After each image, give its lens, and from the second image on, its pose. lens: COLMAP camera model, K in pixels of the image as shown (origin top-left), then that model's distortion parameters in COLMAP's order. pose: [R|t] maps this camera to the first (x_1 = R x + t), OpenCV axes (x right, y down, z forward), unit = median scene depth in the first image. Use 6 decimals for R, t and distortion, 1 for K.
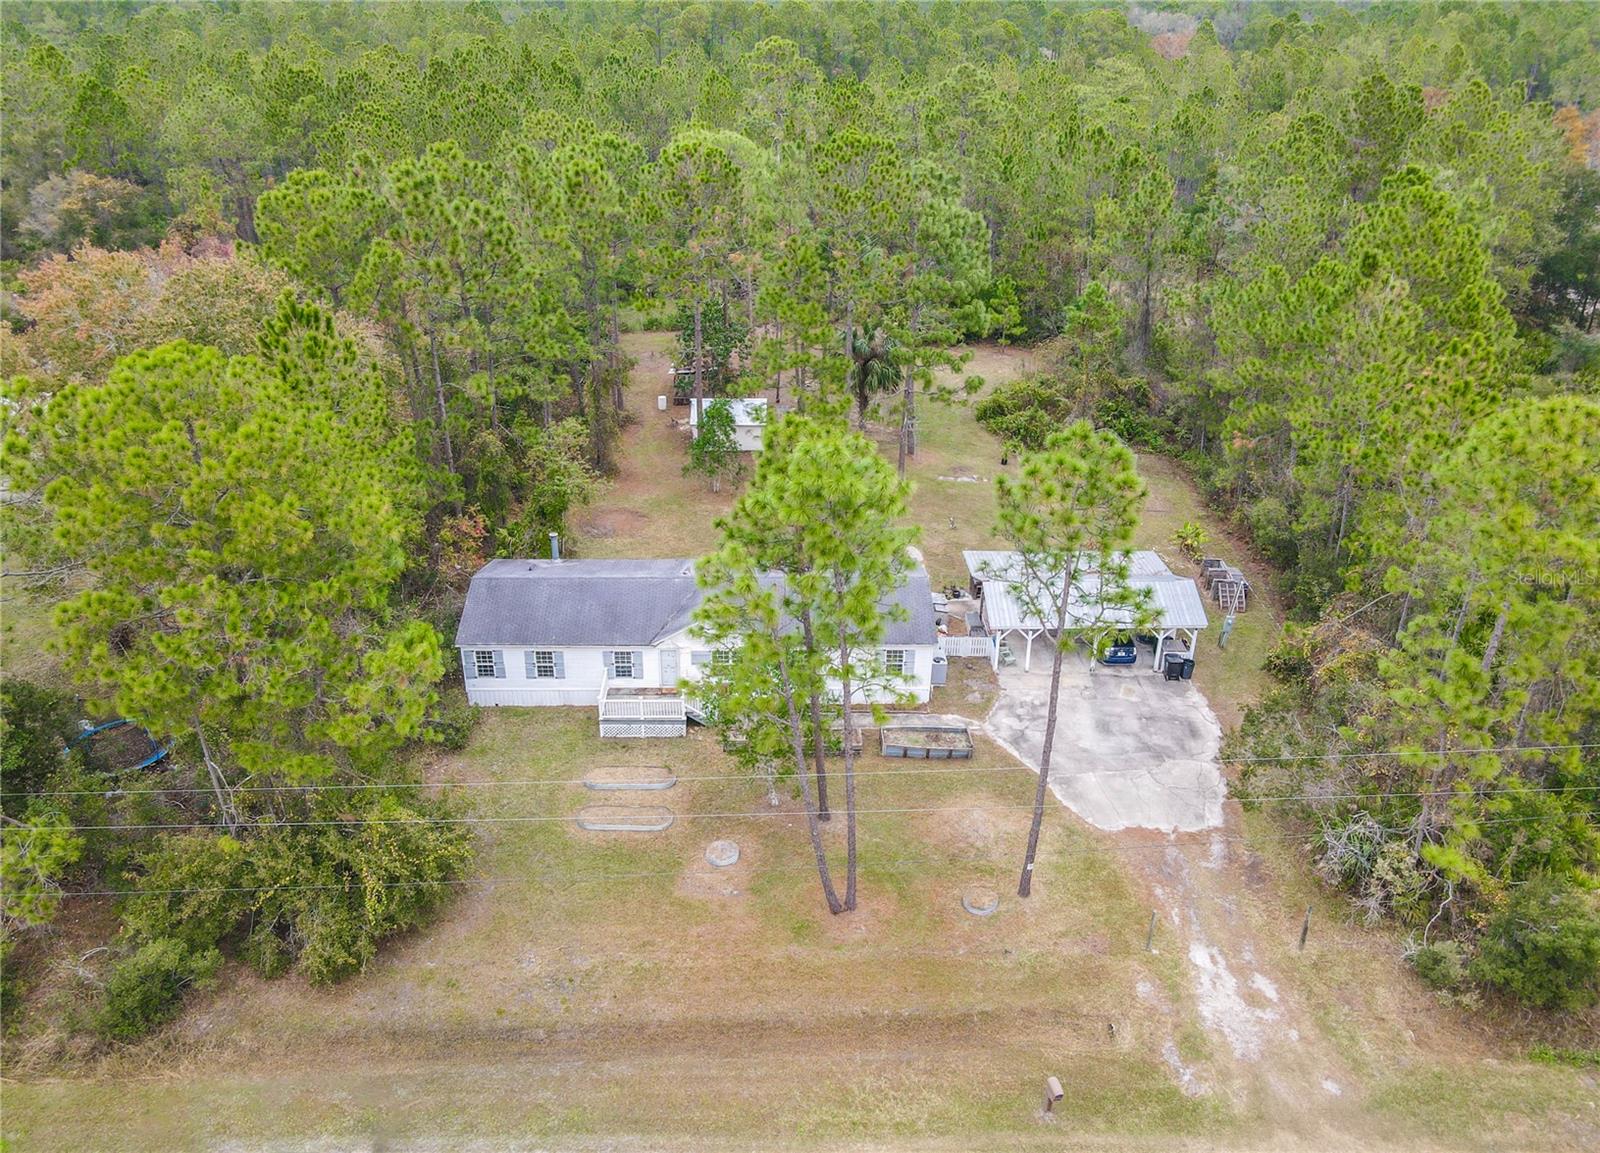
lens RADIAL K [[1196.4, 0, 793.4], [0, 1196.4, 580.4], [0, 0, 1]] dist [0.000831, 0.021838]
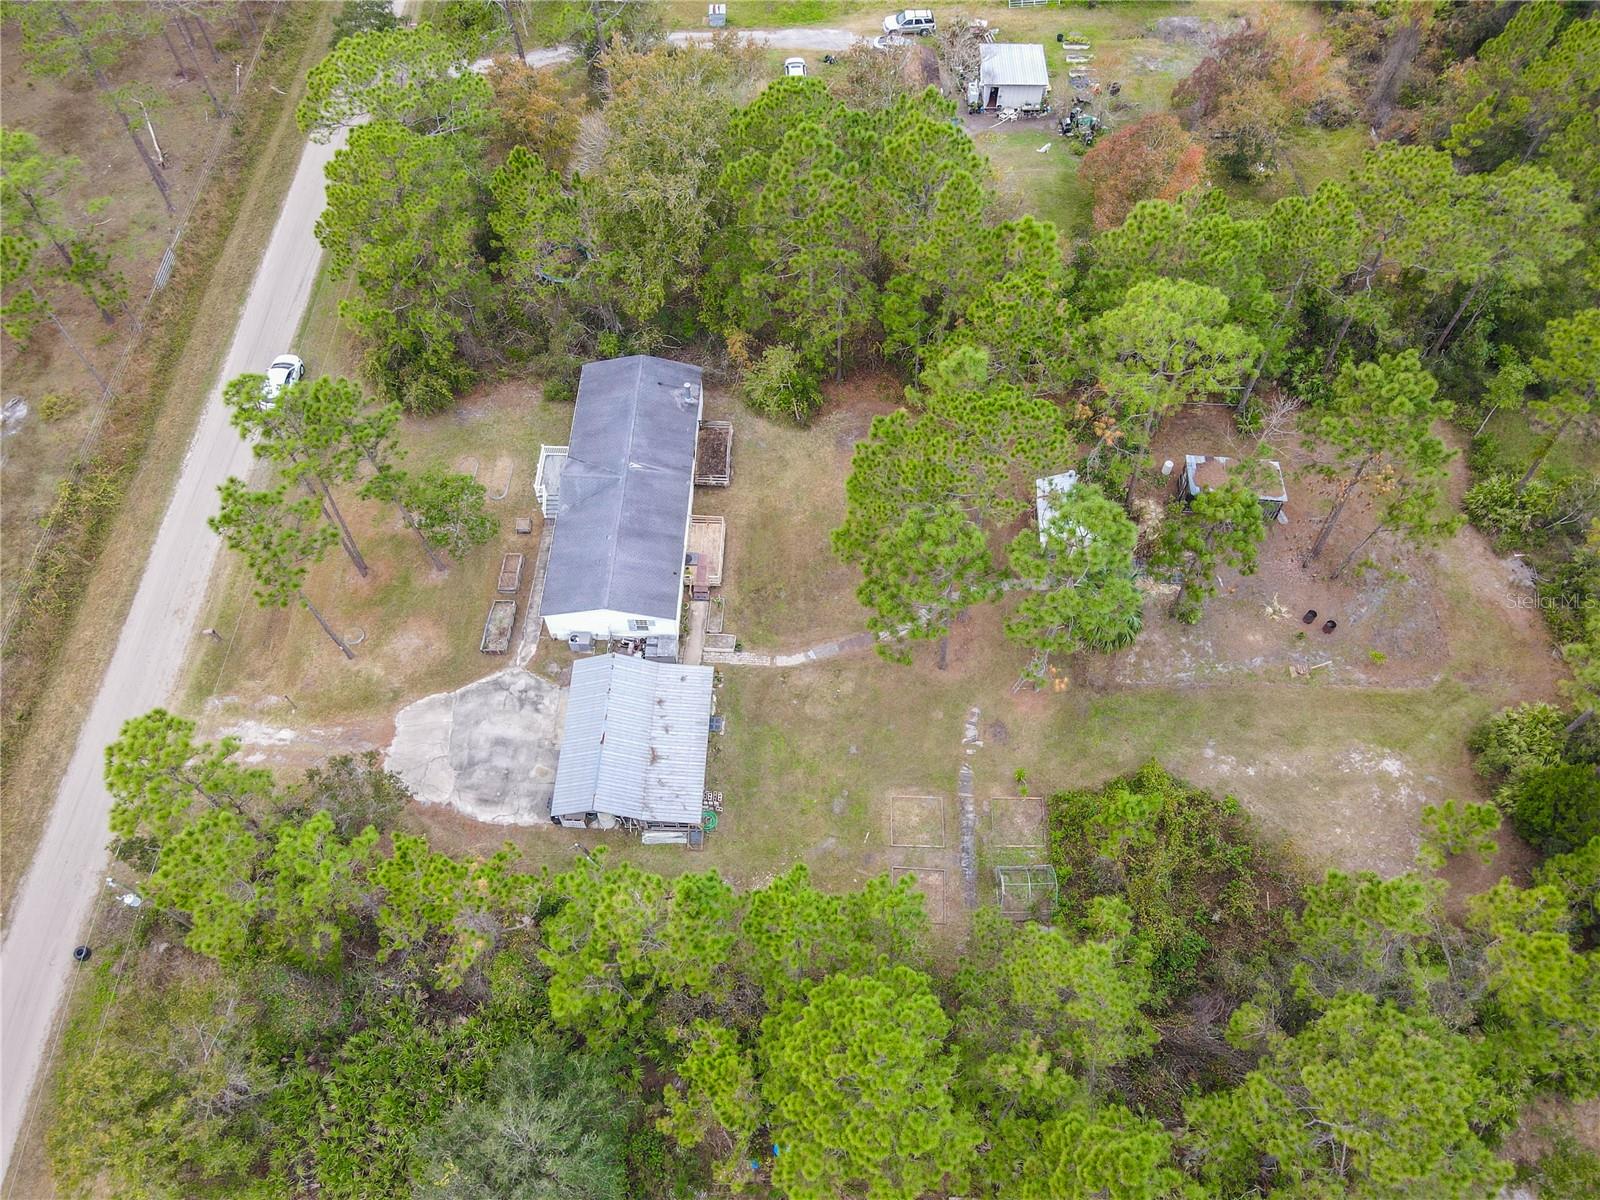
lens RADIAL K [[1194.3, 0, 799.2], [0, 1194.3, 570.5], [0, 0, 1]] dist [0.009815, 0.013045]
pose [[-0.055889, 0.837623, -0.543382, 1.038137], [-0.449594, 0.464821, 0.762763, -1.498038], [0.891483, 0.286931, 0.350612, 0.940004]]
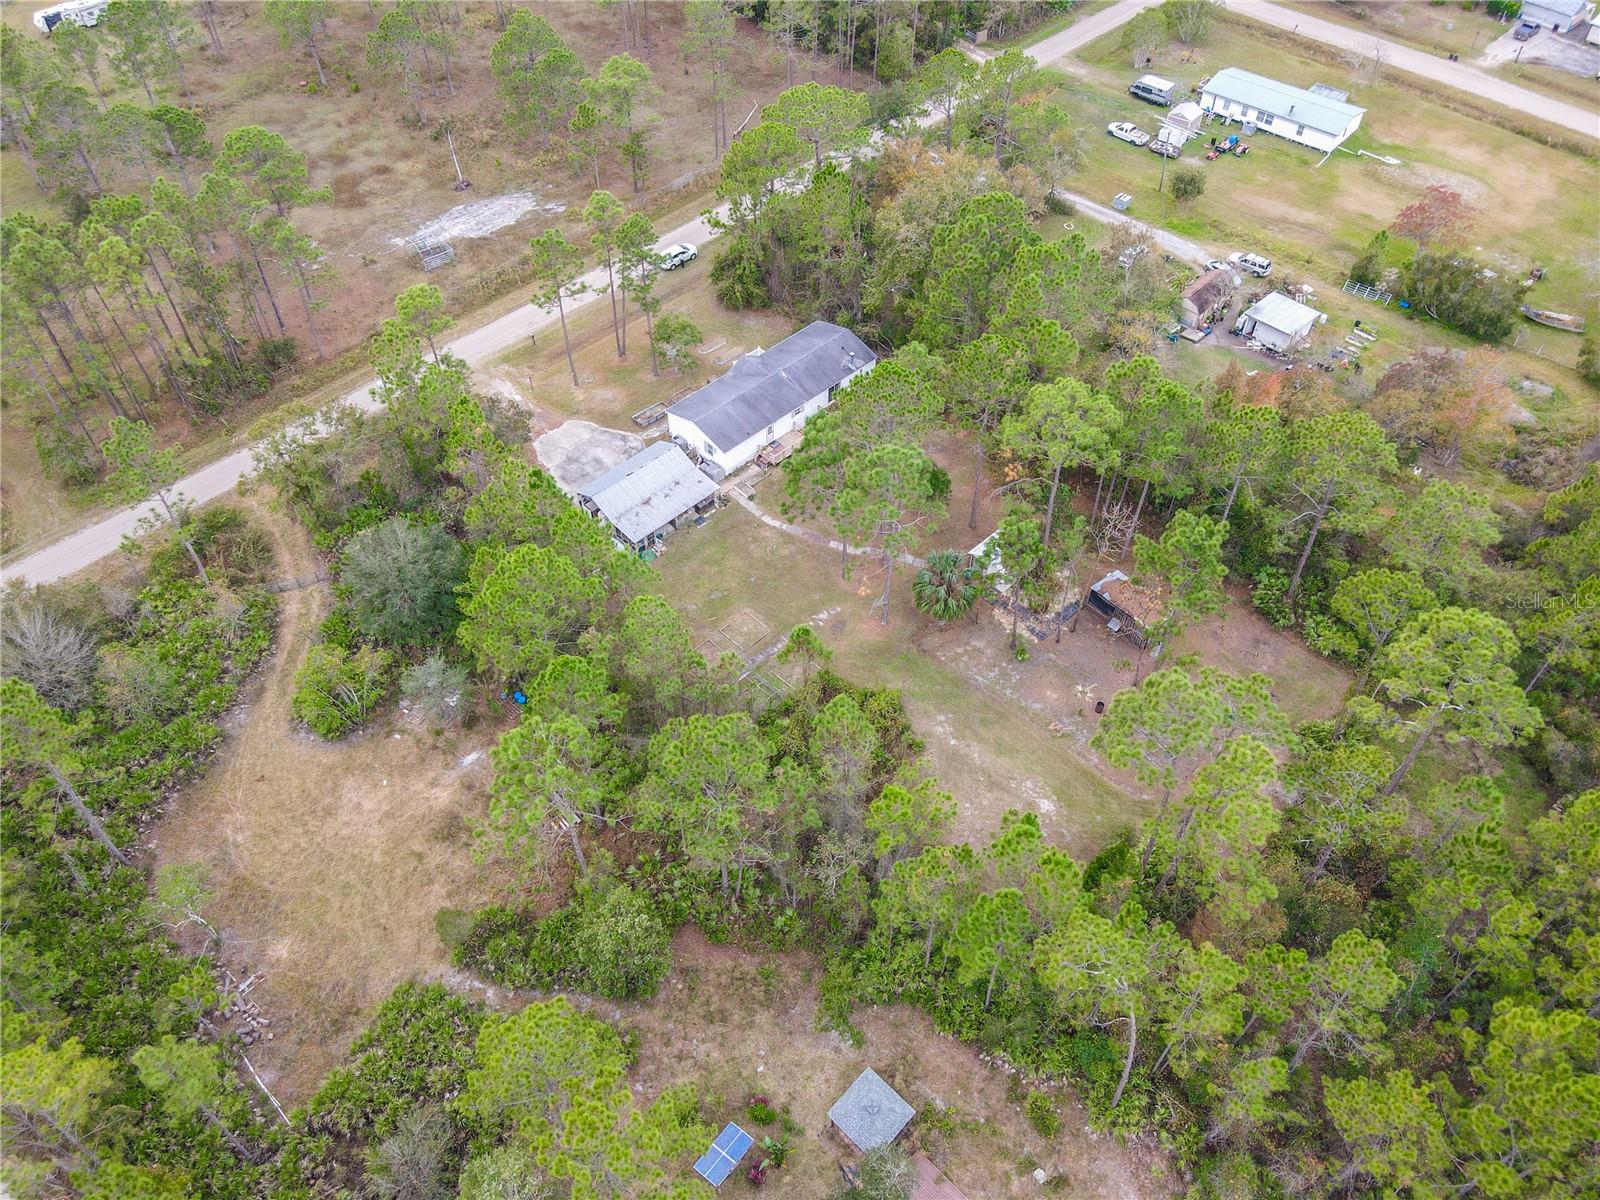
lens RADIAL K [[1185.2, 0, 798.9], [0, 1185.2, 575.9], [0, 0, 1]] dist [0.013631, 0.005776]
pose [[-0.728621, 0.500596, -0.467455, 1.392079], [-0.316936, 0.358608, 0.878039, -2.295038], [0.607176, 0.787911, -0.102632, 2.005987]]
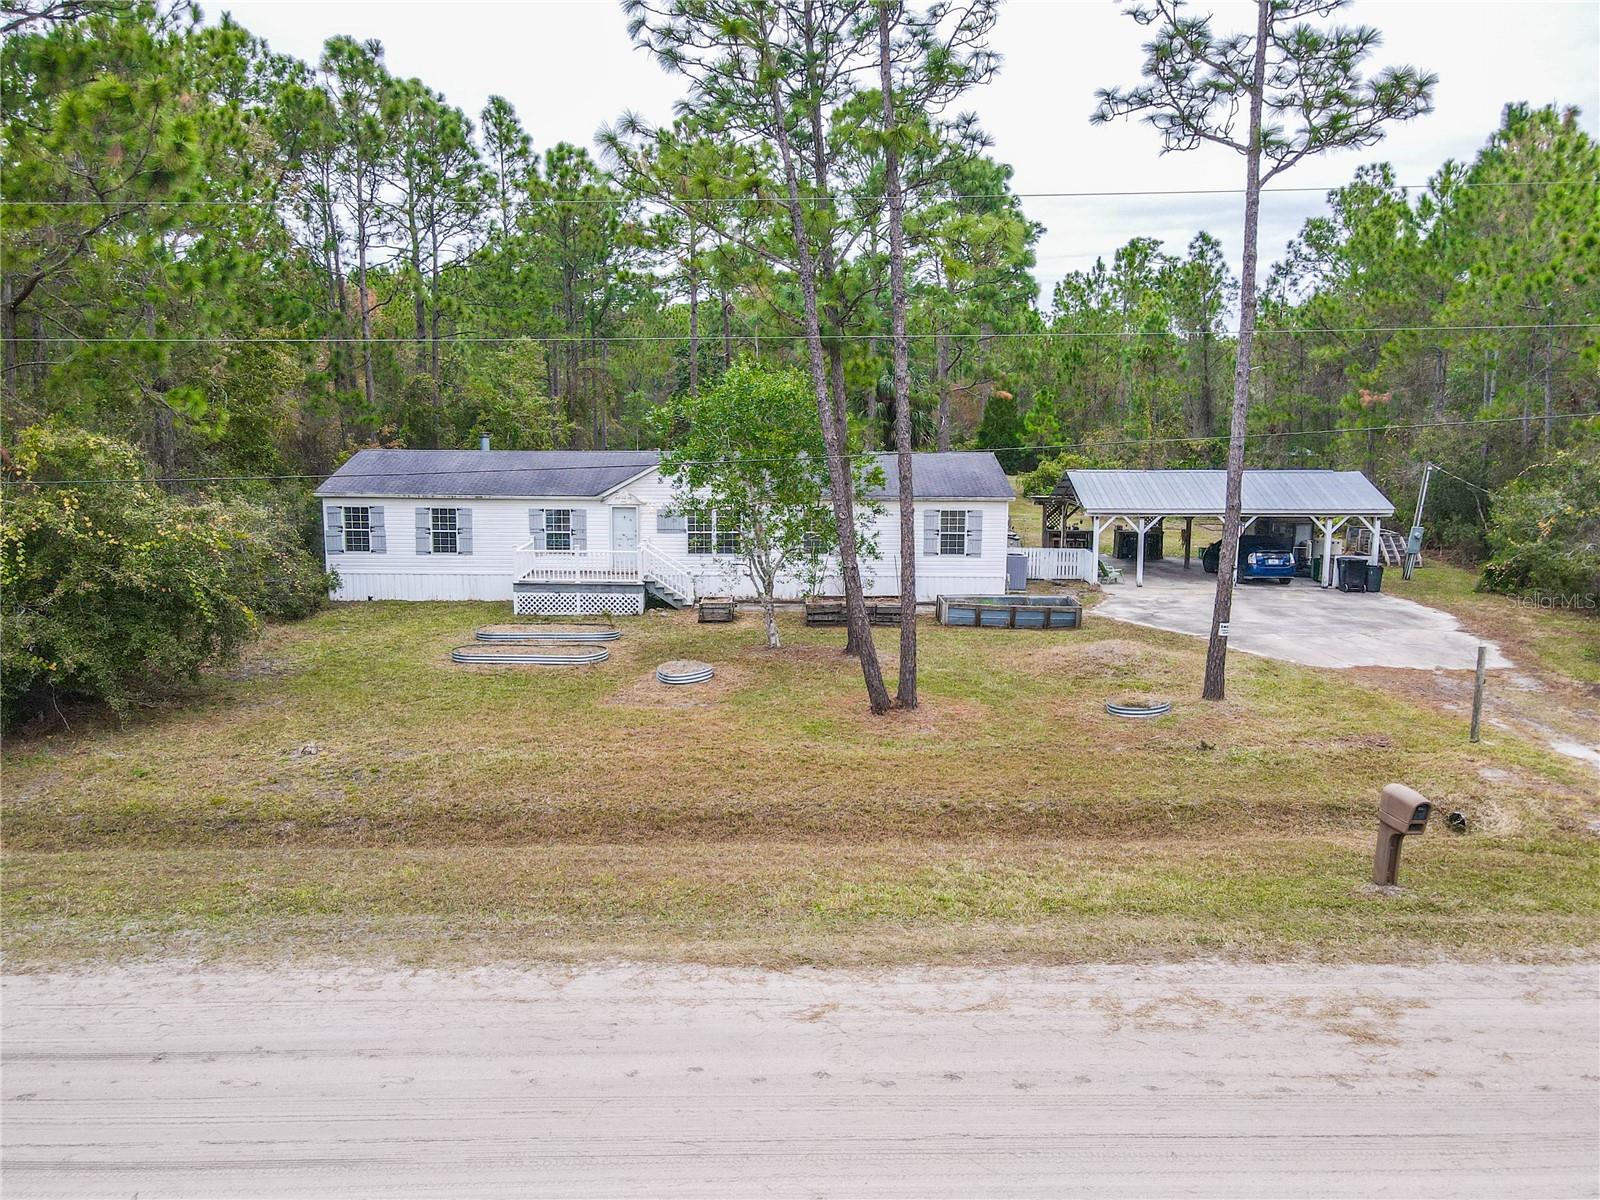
lens RADIAL K [[1187.0, 0, 798.8], [0, 1187.0, 575.9], [0, 0, 1]] dist [-0.005061, 0.039749]
pose [[0.999966, -0.001198, -0.008109, 0.001918], [-0.001454, 0.947645, -0.319322, 0.389662], [0.008067, 0.319323, 0.947612, 0.454464]]
